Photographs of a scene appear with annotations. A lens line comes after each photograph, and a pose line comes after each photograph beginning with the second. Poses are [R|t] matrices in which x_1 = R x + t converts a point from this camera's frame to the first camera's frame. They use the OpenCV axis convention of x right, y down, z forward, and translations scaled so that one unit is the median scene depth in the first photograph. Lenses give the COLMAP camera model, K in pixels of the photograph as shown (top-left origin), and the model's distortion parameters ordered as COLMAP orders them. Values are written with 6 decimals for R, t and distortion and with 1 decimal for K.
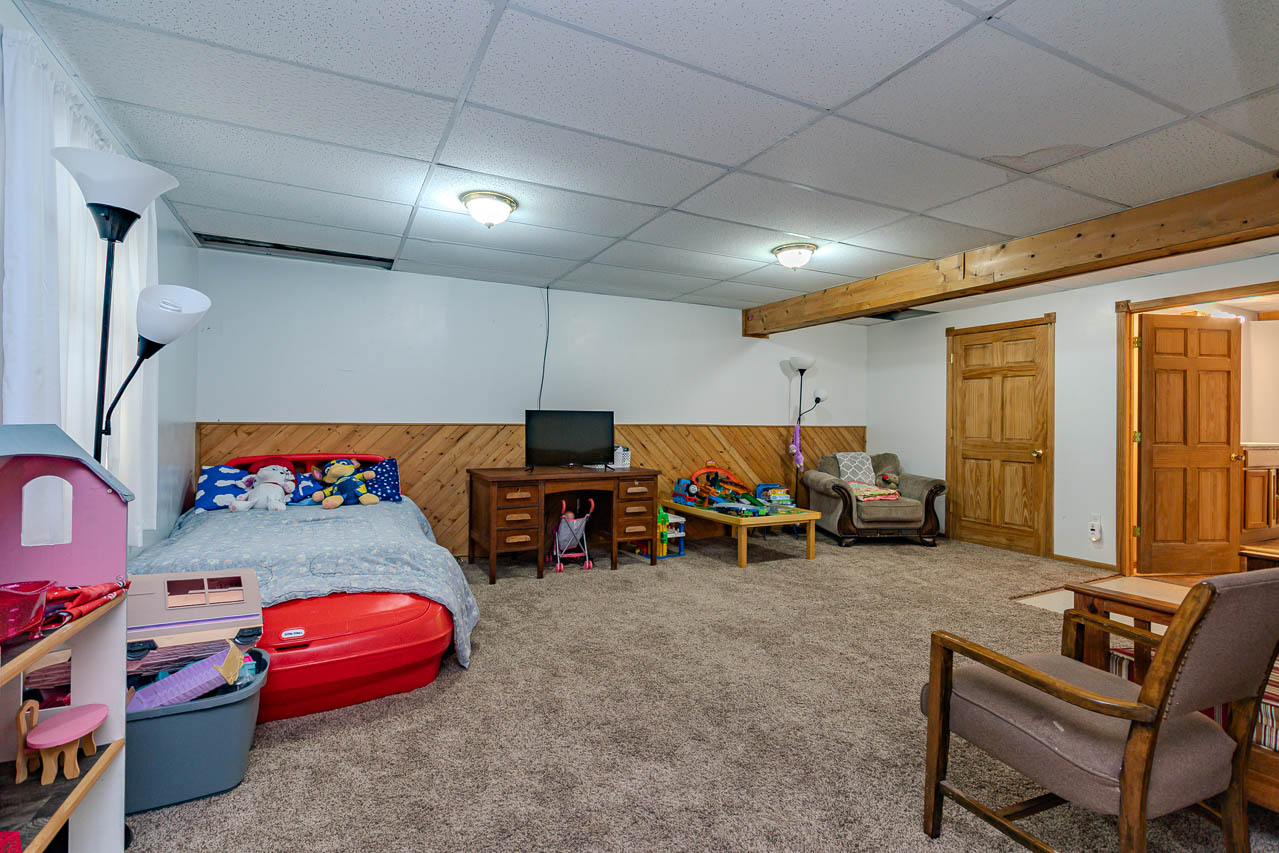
lens RADIAL K [[608.1, 0, 637.0], [0, 608.1, 422.8], [0, 0, 1]] dist [0.002021, 0.000434]
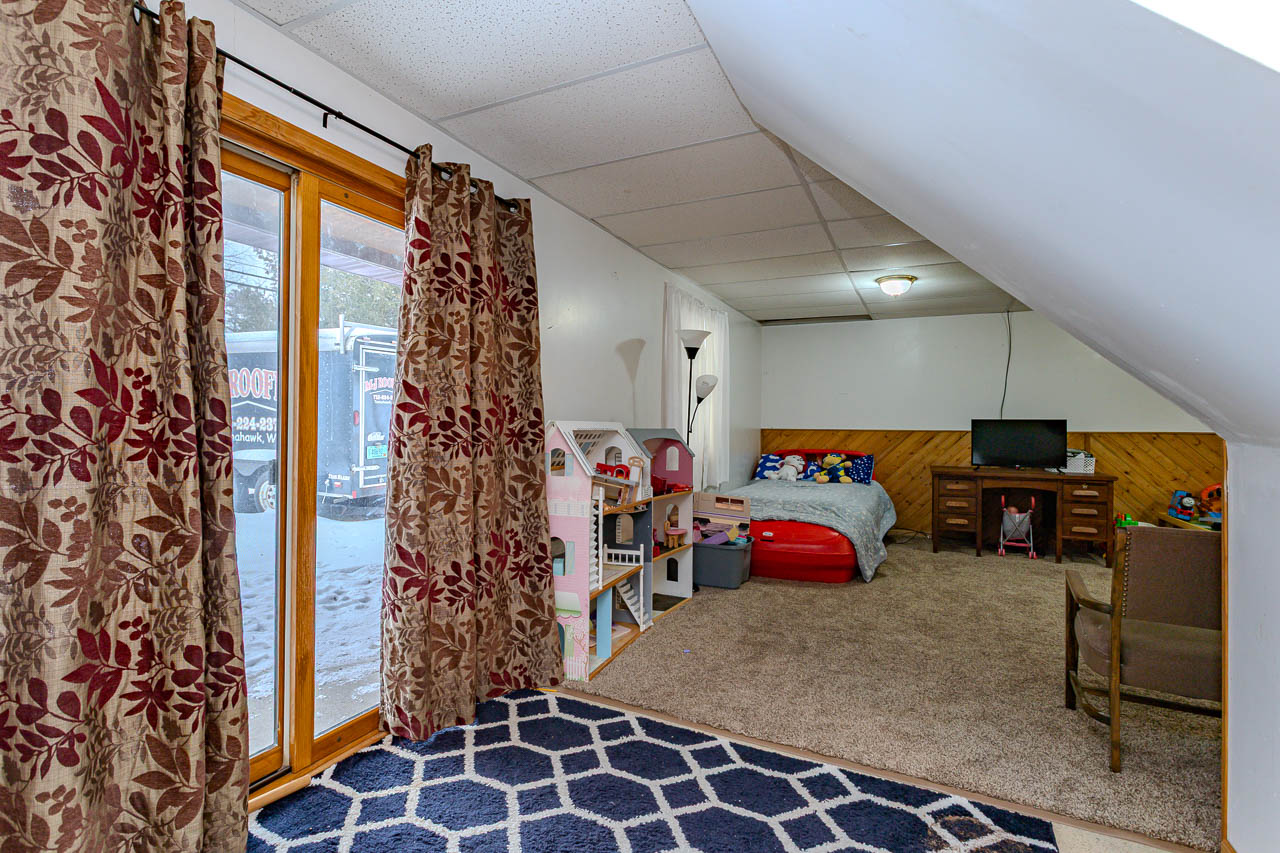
lens RADIAL K [[608.5, 0, 637.5], [0, 608.5, 422.8], [0, 0, 1]] dist [0.002021, 0.000434]
pose [[0.601781, -0.005843, -0.798640, 0.411467], [-0.004419, 0.999934, -0.010646, 0.002108], [0.798649, 0.009936, 0.601715, -0.290843]]
